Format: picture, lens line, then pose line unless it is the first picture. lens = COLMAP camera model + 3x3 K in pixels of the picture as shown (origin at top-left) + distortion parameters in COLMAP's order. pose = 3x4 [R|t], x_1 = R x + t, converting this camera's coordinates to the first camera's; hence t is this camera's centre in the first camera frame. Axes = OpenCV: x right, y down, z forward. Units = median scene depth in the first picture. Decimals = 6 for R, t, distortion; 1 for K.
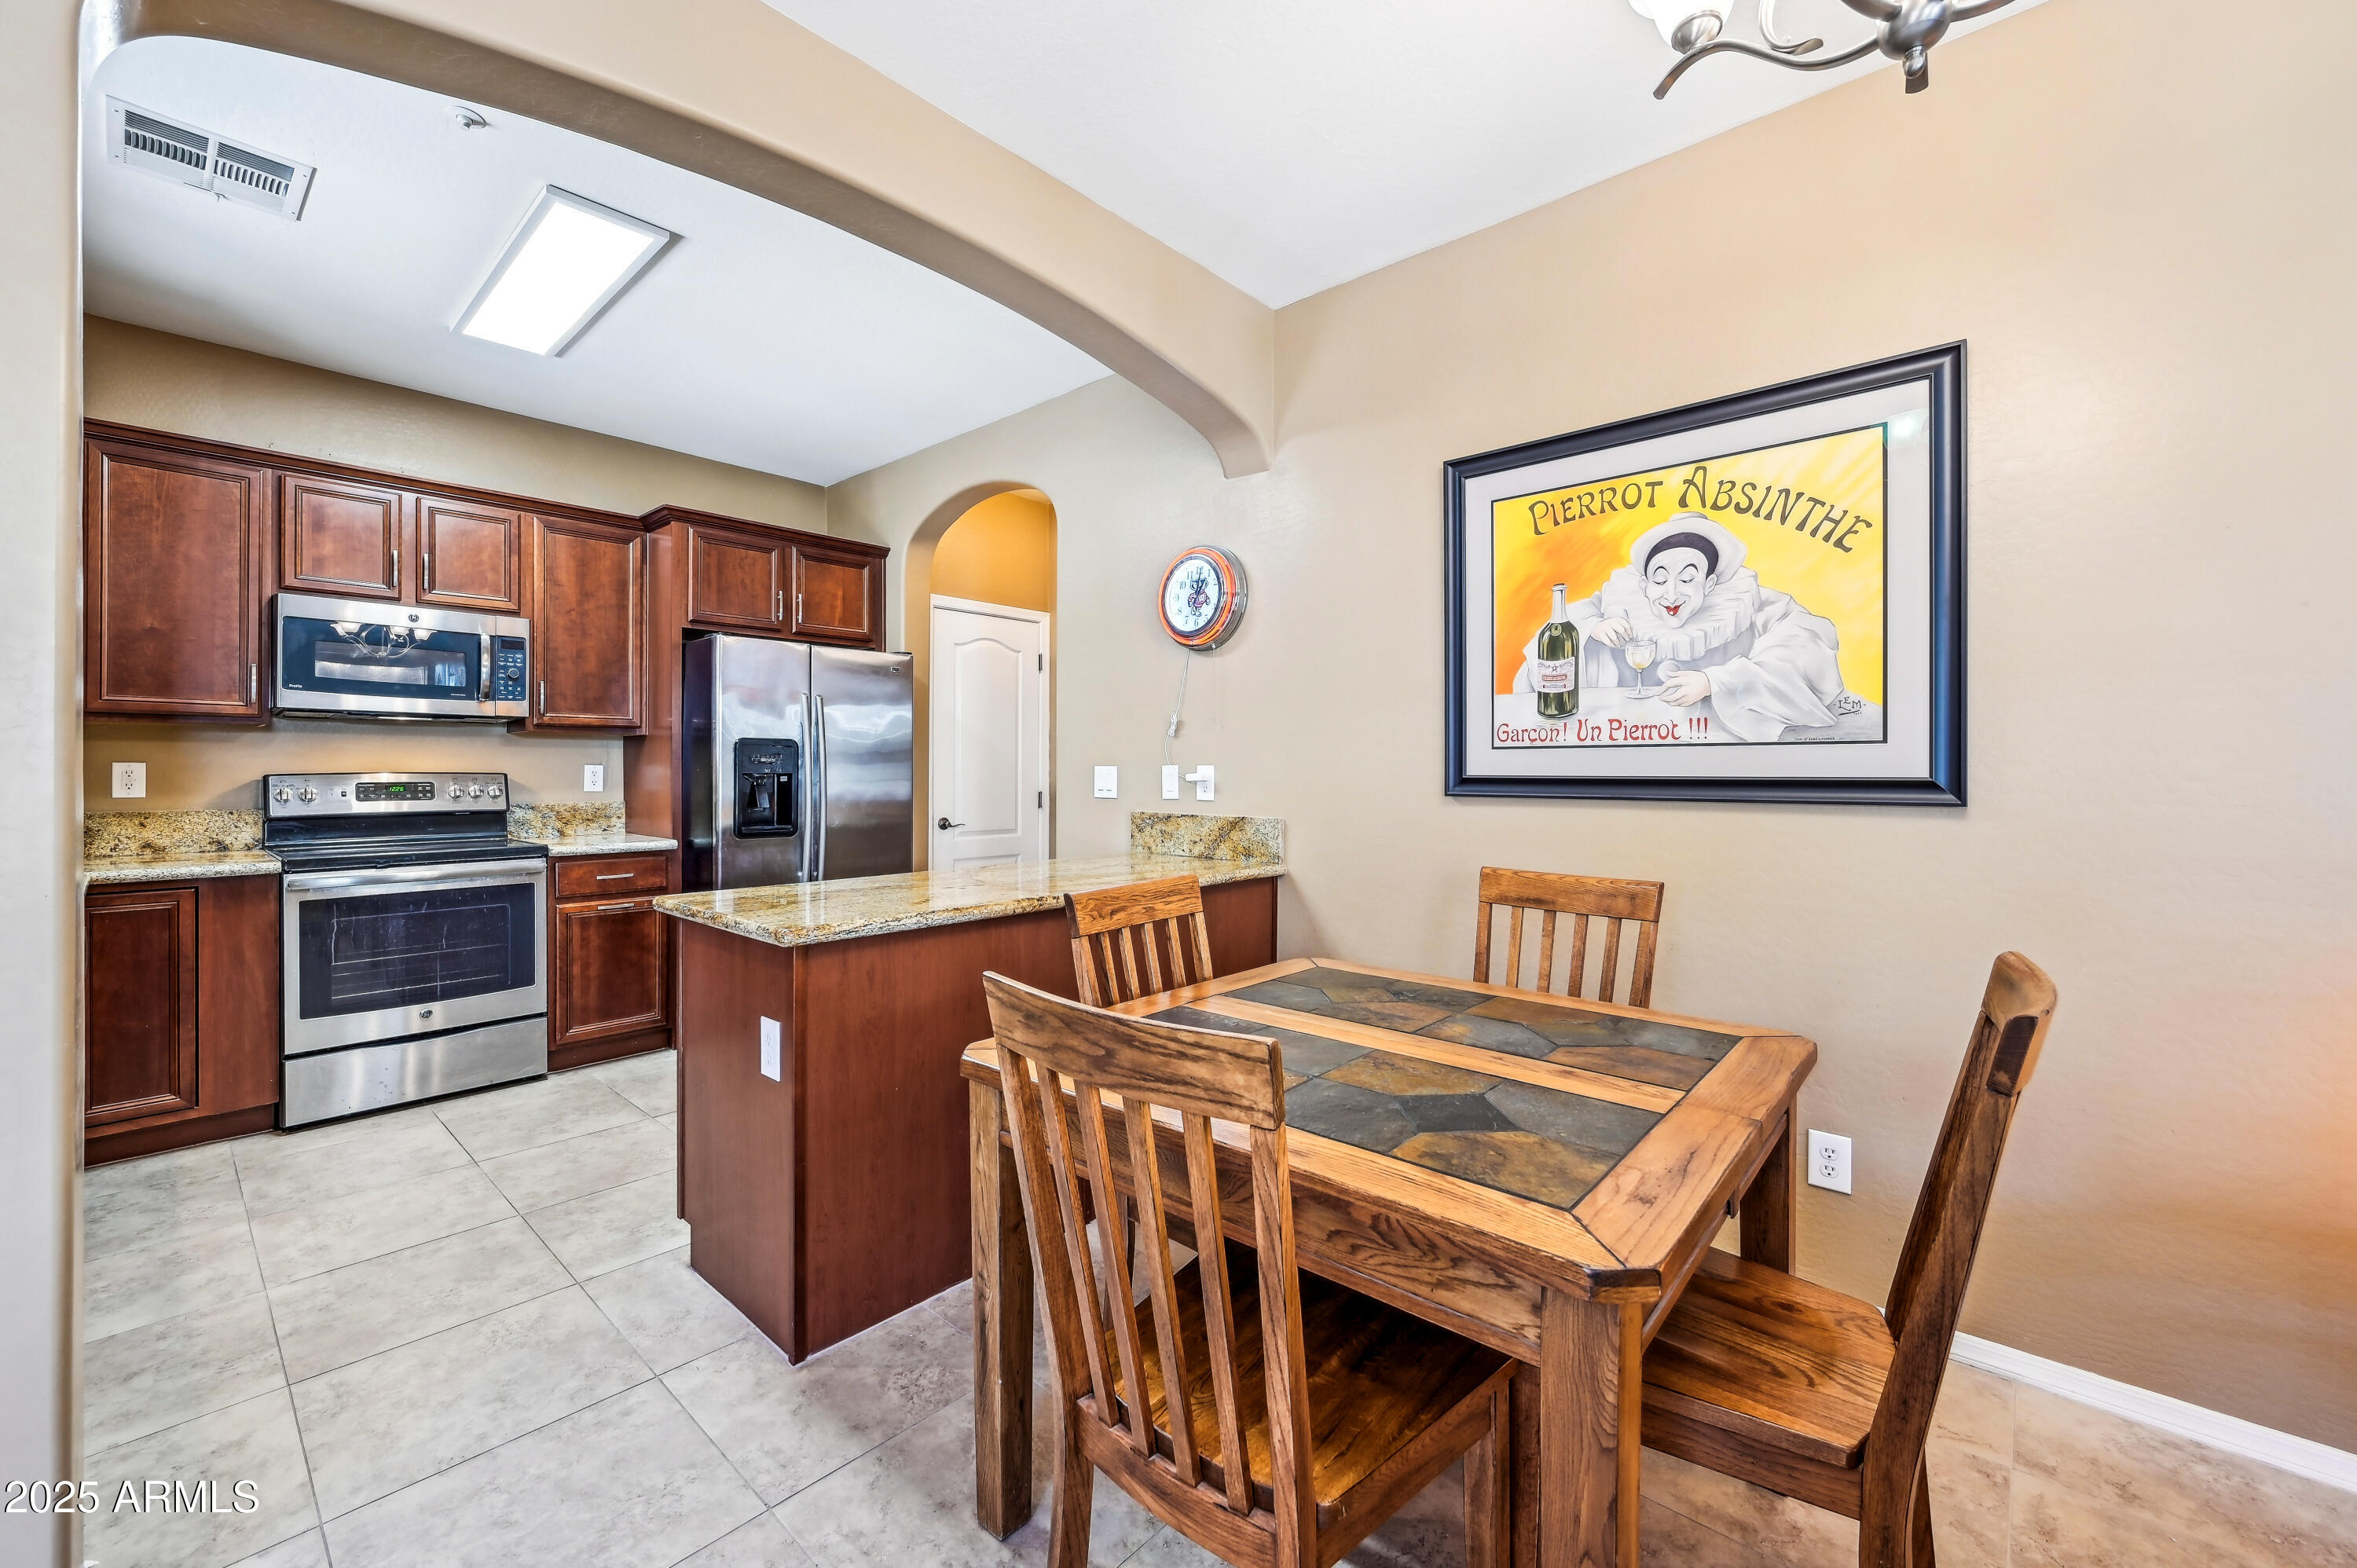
lens RADIAL K [[956.8, 0, 1183.5], [0, 956.8, 777.6], [0, 0, 1]] dist [-0.002874, 0.001272]
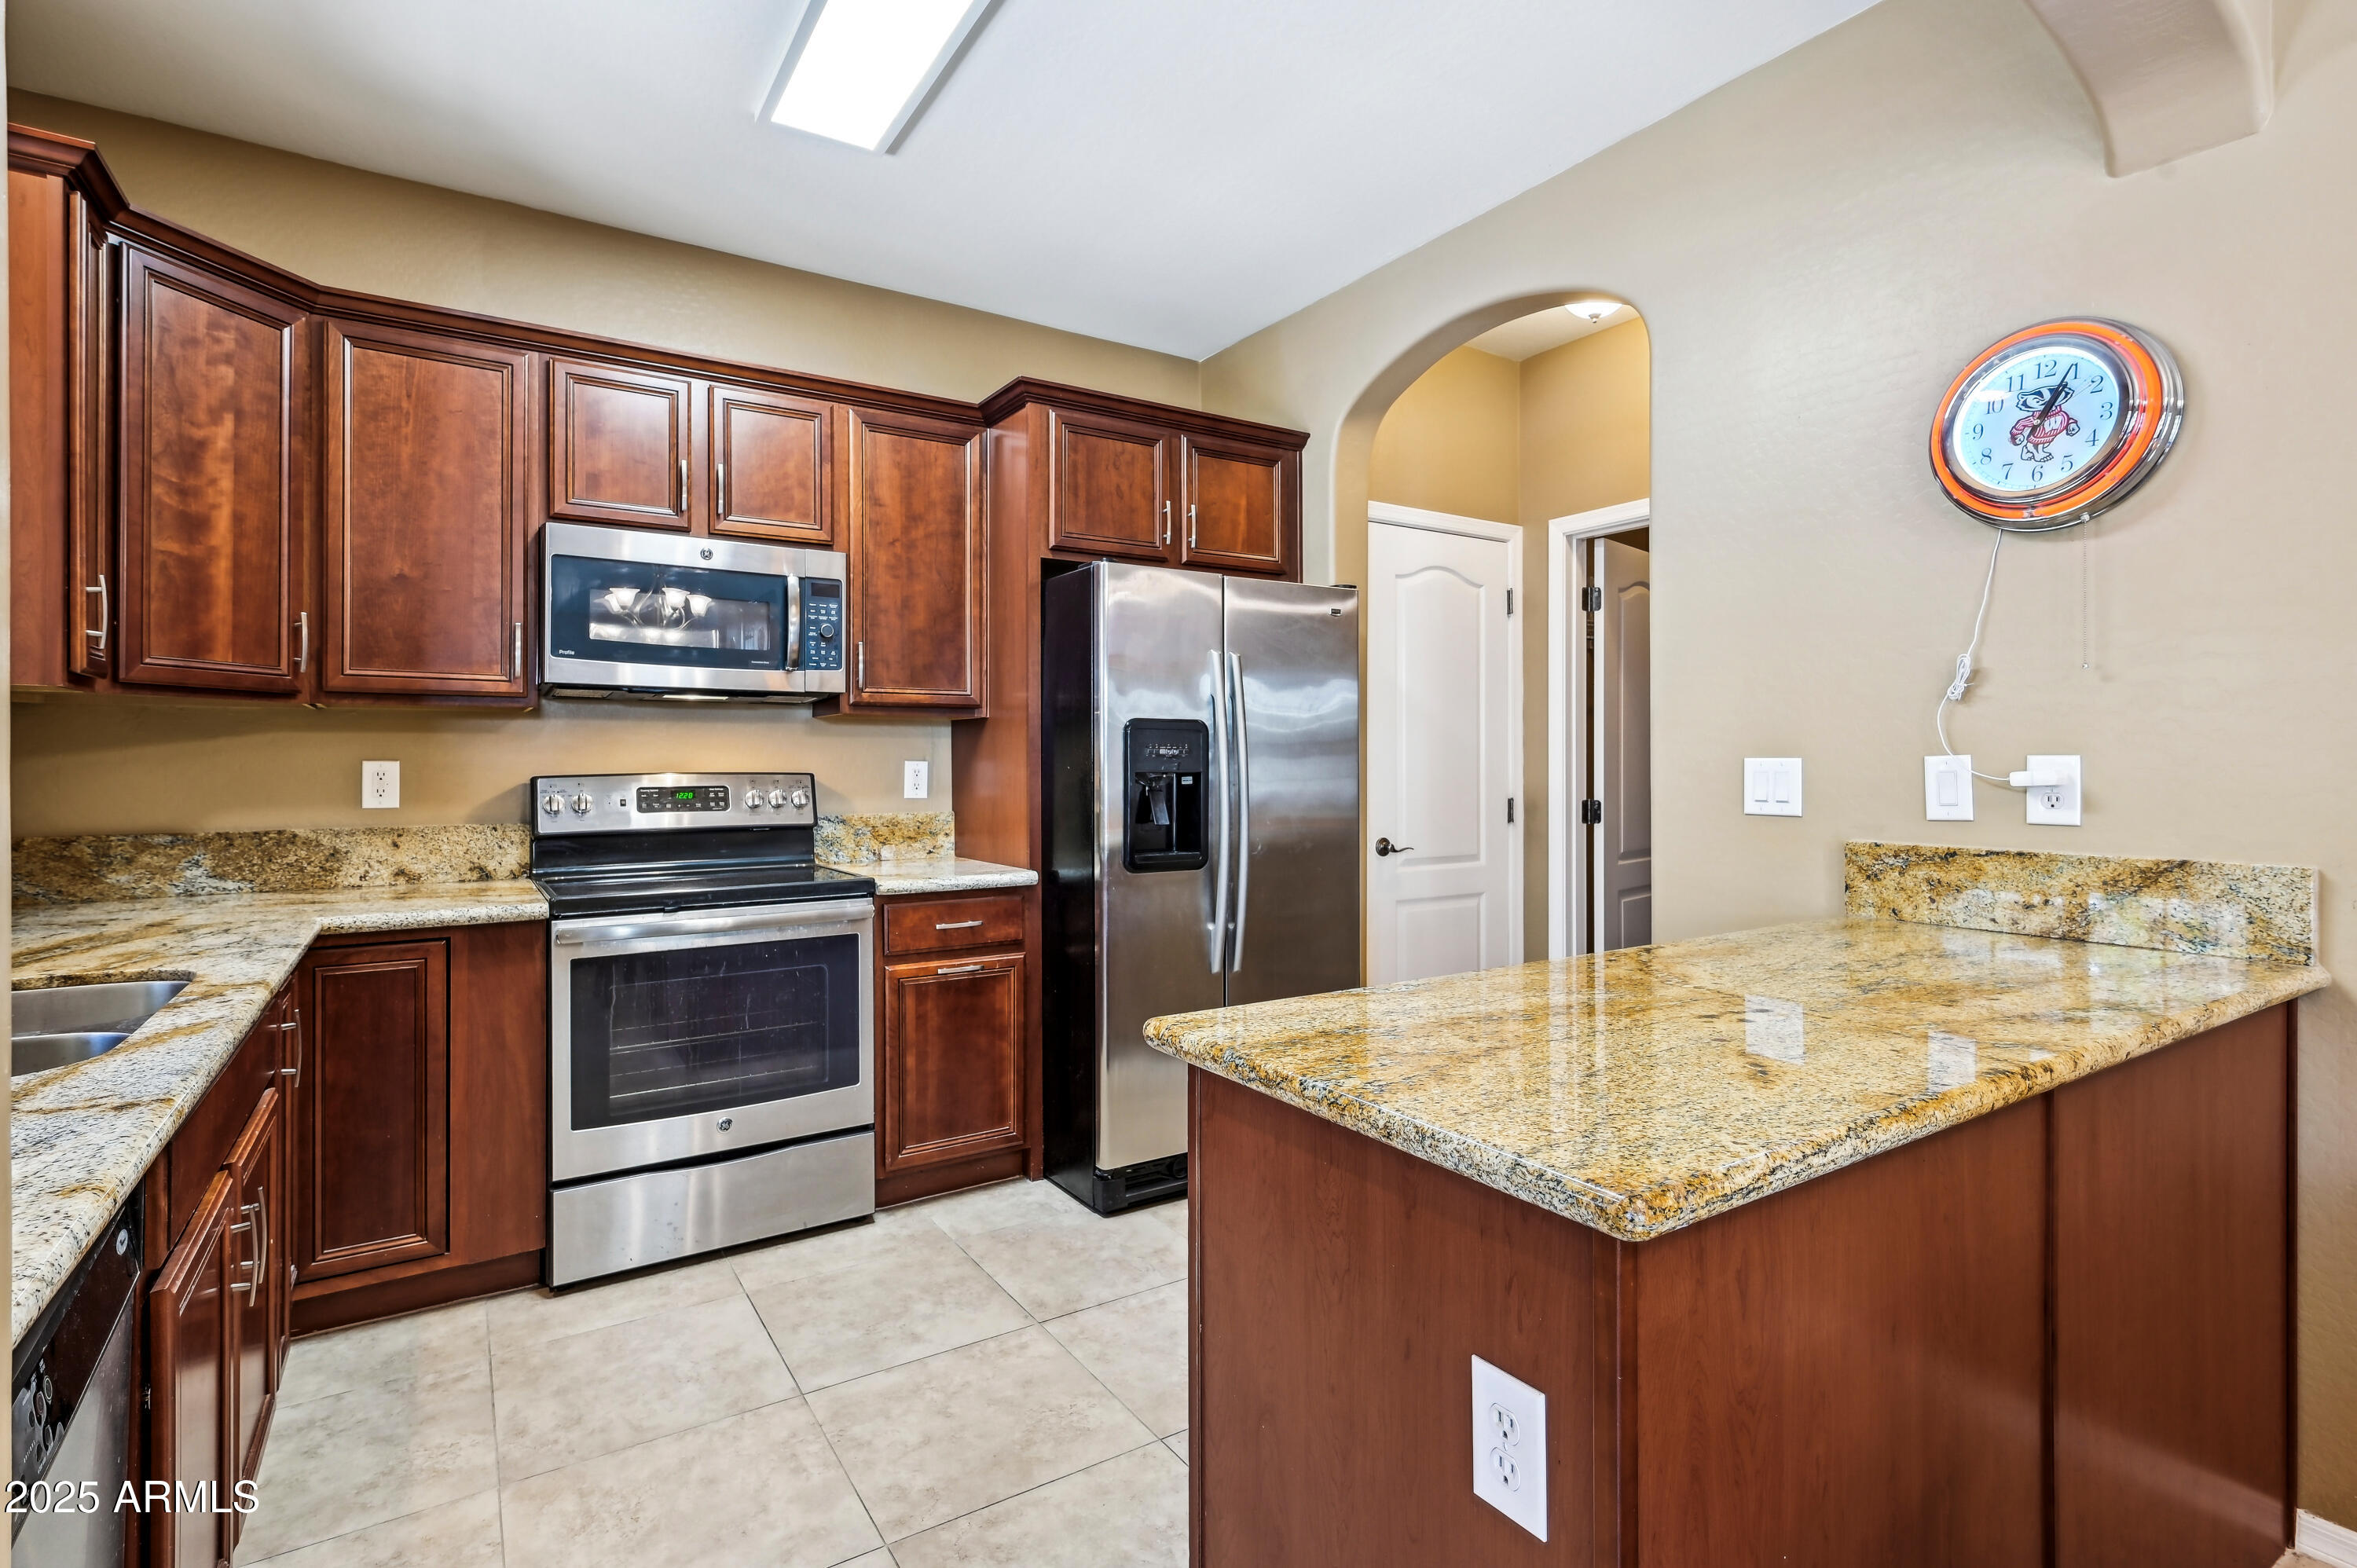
lens RADIAL K [[1137.0, 0, 1178.6], [0, 1137.0, 769.6], [0, 0, 1]] dist [0.008640, -0.000259]
pose [[0.965924, -0.003435, -0.258804, -0.262066], [0.002579, 0.999990, -0.003646, -0.004003], [0.258814, 0.002854, 0.965923, 0.289407]]
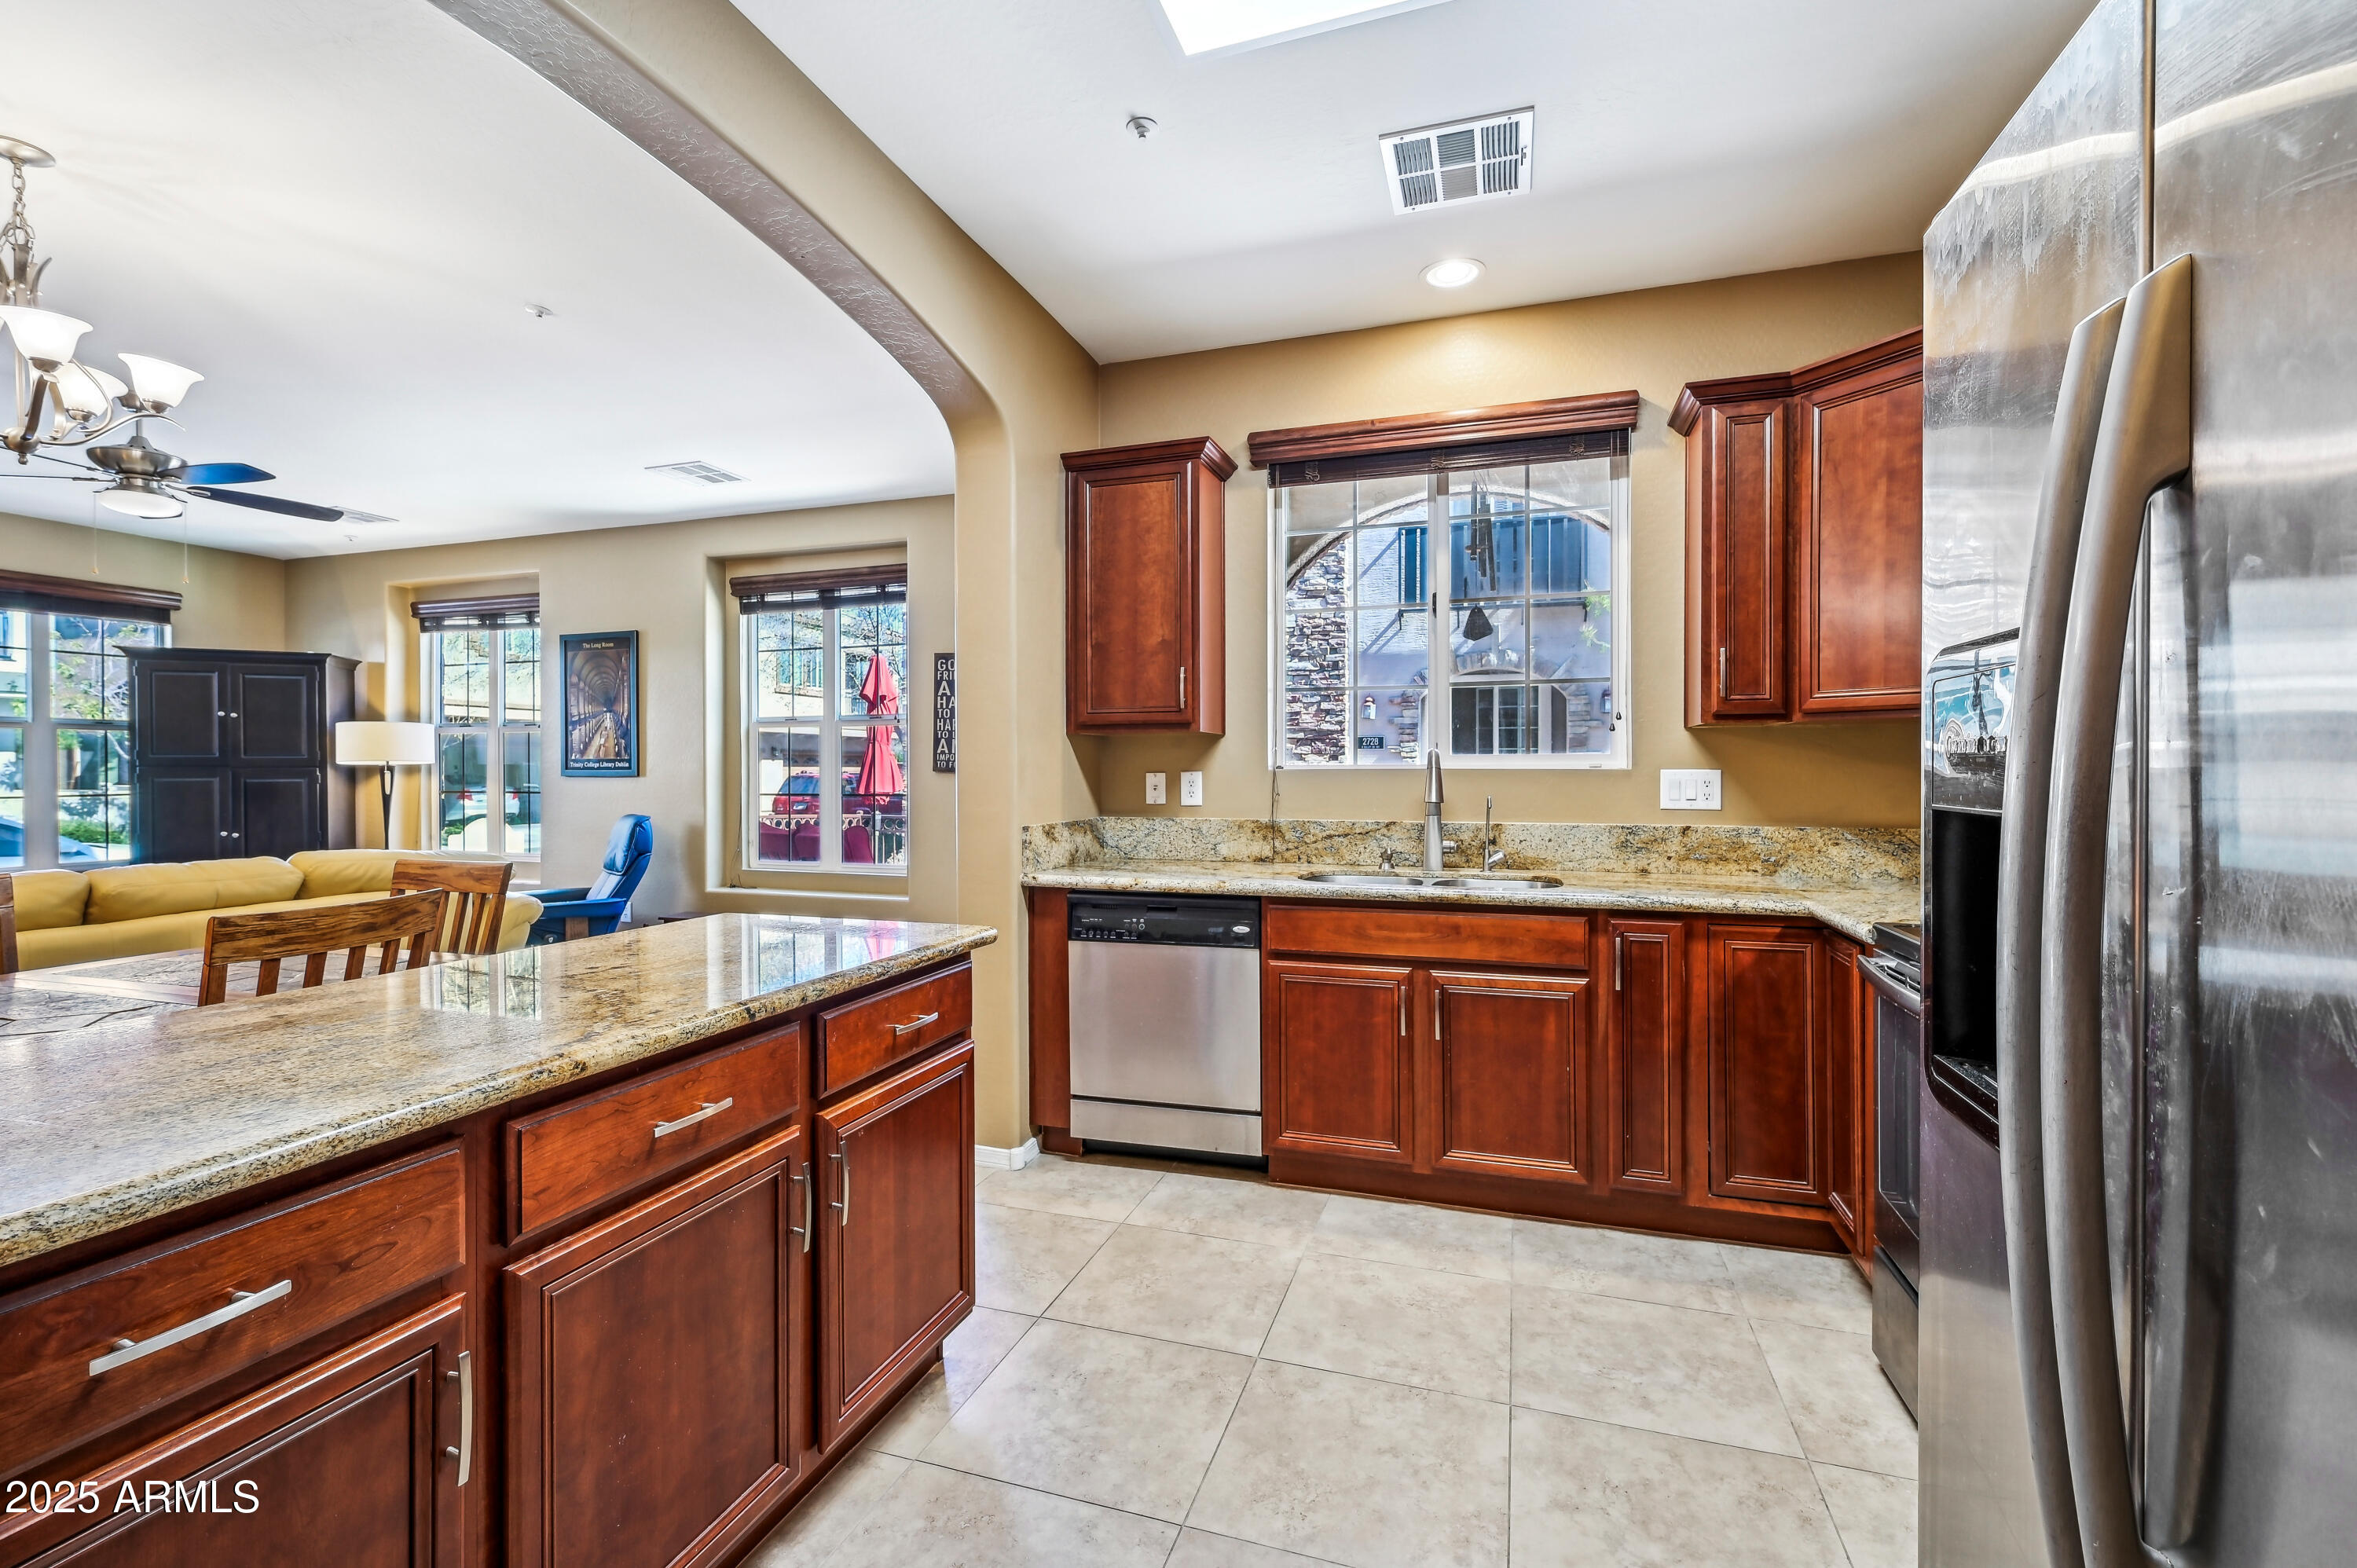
lens RADIAL K [[1008.9, 0, 1178.9], [0, 1008.9, 773.0], [0, 0, 1]] dist [0.001568, -0.000457]
pose [[-0.912856, -0.001081, -0.408281, -0.231729], [-0.007116, 0.999887, 0.013265, -0.016934], [0.408221, 0.015015, -0.912760, 1.294006]]
